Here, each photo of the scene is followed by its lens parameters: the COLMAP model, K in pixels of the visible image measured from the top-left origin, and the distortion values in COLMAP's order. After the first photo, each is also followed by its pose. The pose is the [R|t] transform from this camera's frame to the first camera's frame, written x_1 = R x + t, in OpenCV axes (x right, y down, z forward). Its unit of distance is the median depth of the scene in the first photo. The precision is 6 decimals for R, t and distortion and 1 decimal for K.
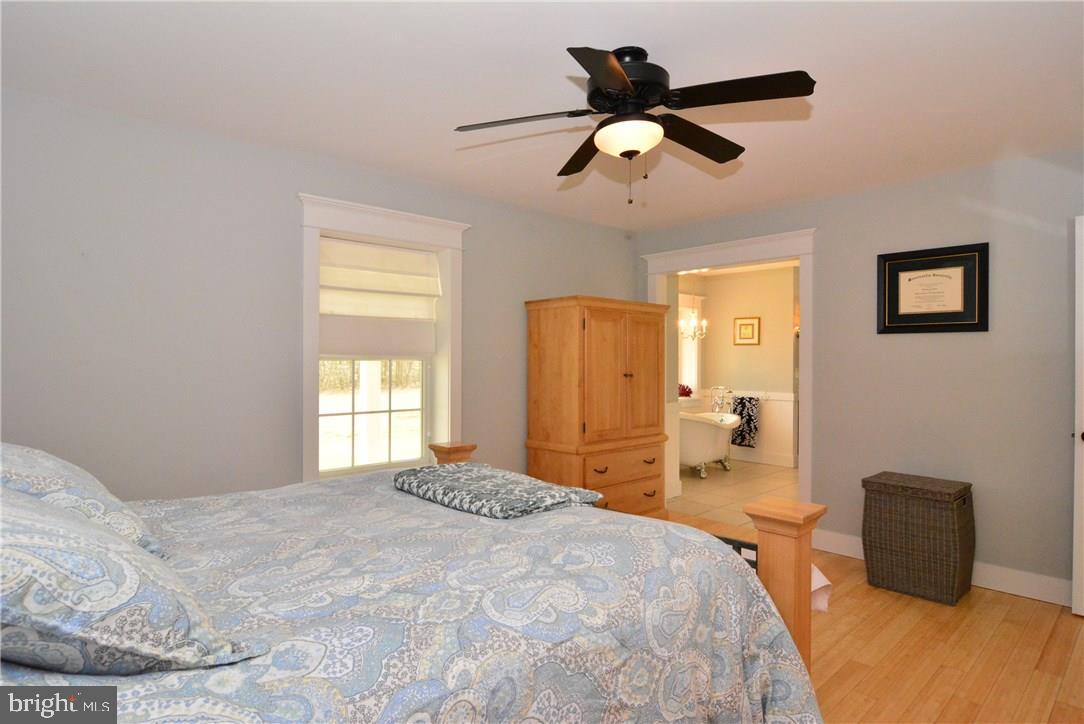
lens RADIAL K [[582.0, 0, 537.6], [0, 582.0, 362.7], [0, 0, 1]] dist [-0.015881, -0.004319]
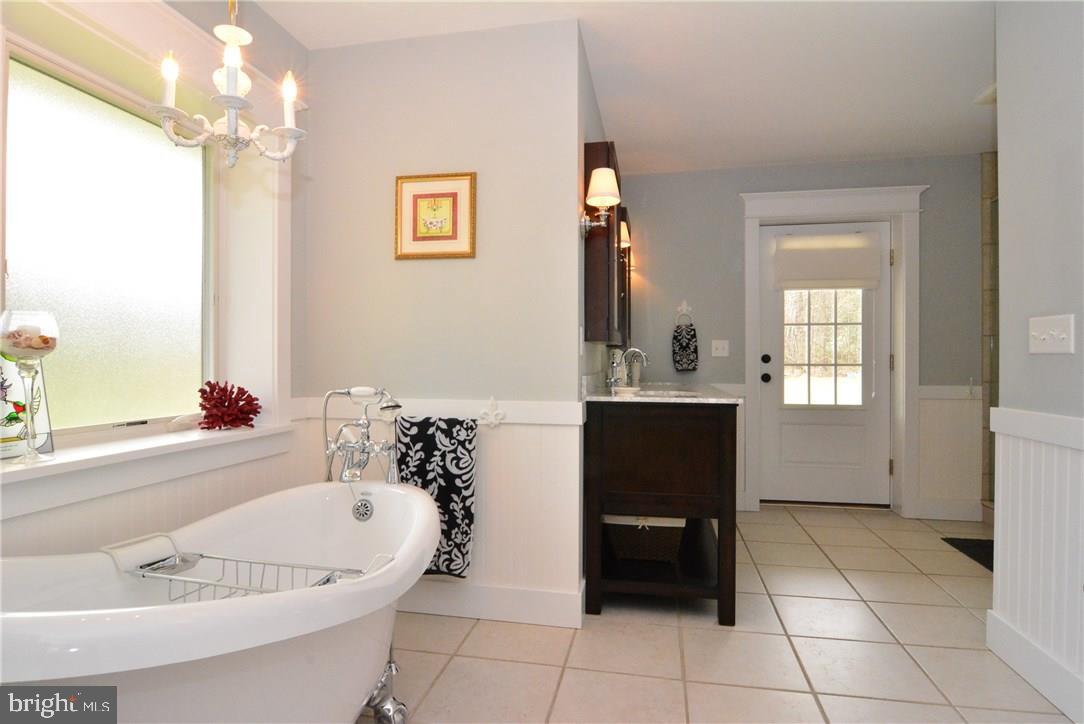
lens RADIAL K [[582.0, 0, 539.2], [0, 582.0, 361.4], [0, 0, 1]] dist [-0.015881, -0.004319]
pose [[0.805818, -0.003517, 0.592153, 0.216313], [0.003276, 0.999994, 0.001481, 0.027751], [-0.592154, 0.000746, 0.805824, 0.712236]]
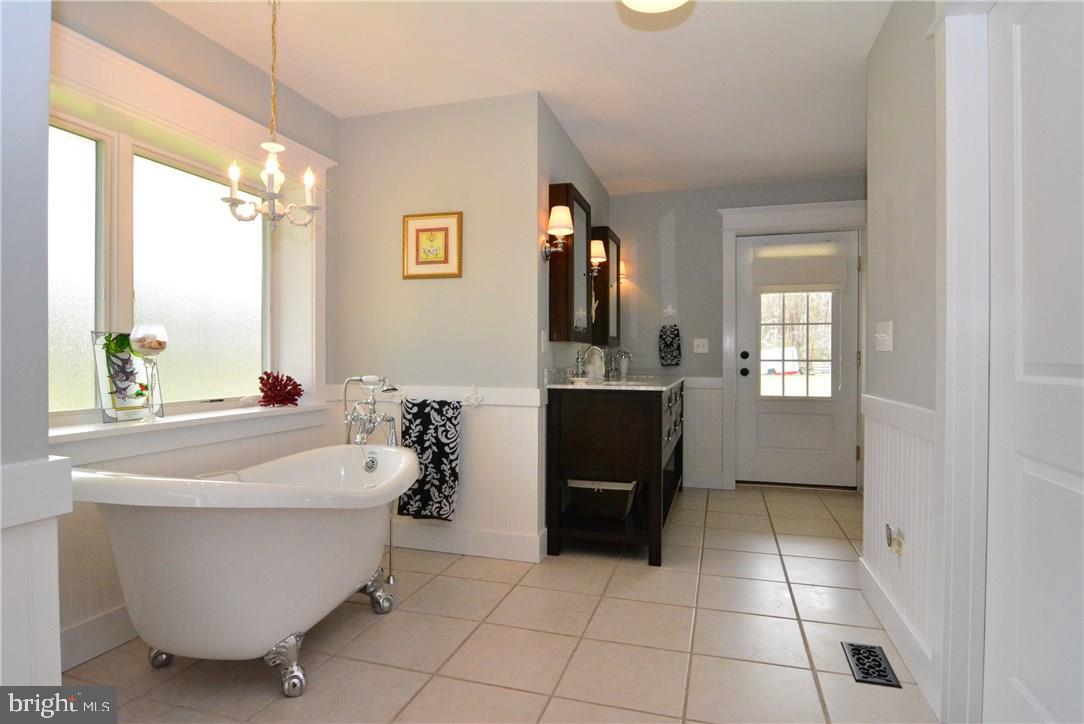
lens RADIAL K [[582.0, 0, 540.2], [0, 582.0, 362.2], [0, 0, 1]] dist [-0.015881, -0.004319]
pose [[0.862131, -0.007017, 0.506636, 0.215046], [0.002560, 0.999952, 0.009493, 0.027922], [-0.506679, -0.006887, 0.862108, 0.601010]]
